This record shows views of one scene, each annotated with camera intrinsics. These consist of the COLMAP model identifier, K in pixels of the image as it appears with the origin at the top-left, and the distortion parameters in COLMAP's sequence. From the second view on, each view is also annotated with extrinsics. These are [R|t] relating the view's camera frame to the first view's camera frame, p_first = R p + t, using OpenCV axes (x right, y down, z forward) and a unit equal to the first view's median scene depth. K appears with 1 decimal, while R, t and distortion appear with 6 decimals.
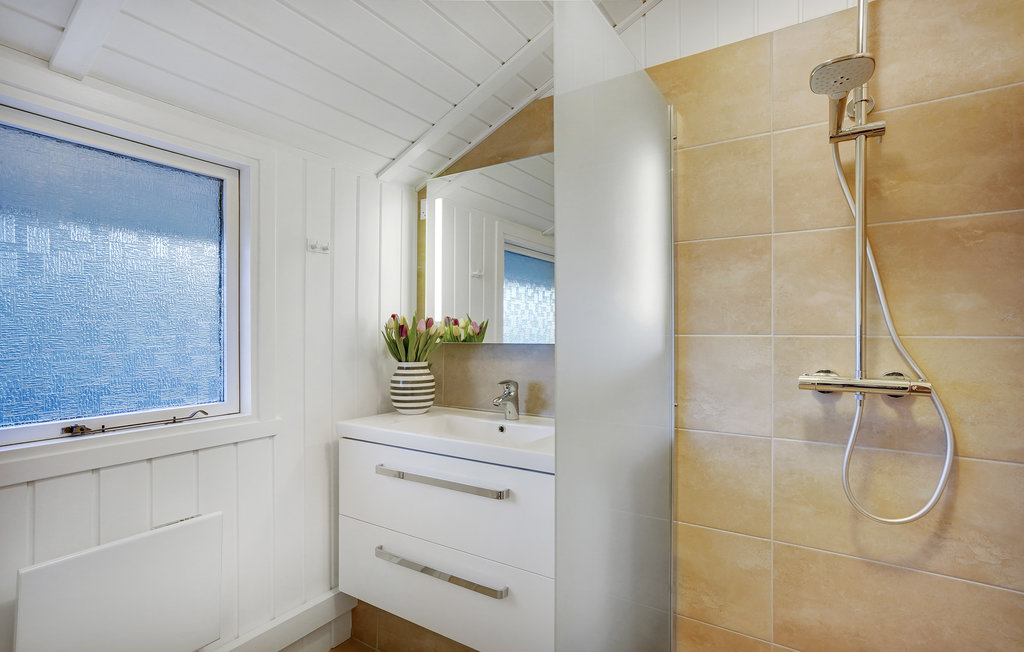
lens RADIAL K [[504.4, 0, 512.0], [0, 504.4, 326.0], [0, 0, 1]] dist [-0.040023, 0.037122]
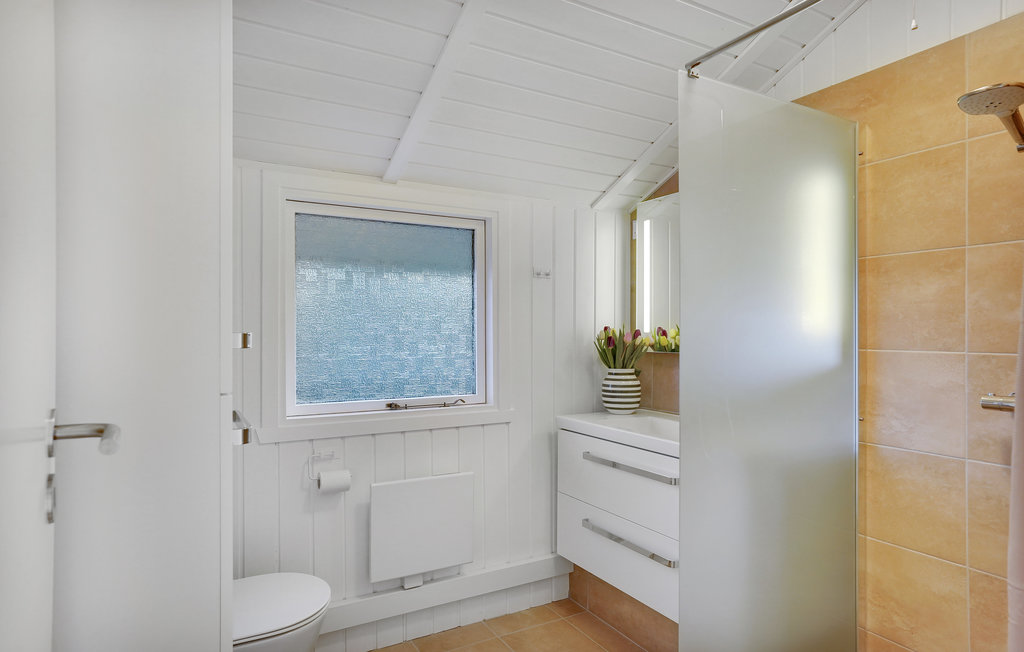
lens RADIAL K [[586.5, 0, 512.0], [0, 586.5, 326.0], [0, 0, 1]] dist [0.003375, 0.002062]
pose [[0.888755, -0.003336, -0.458371, 0.237026], [0.003660, 0.999993, -0.000182, -0.031767], [0.458369, -0.001516, 0.888761, -0.361297]]
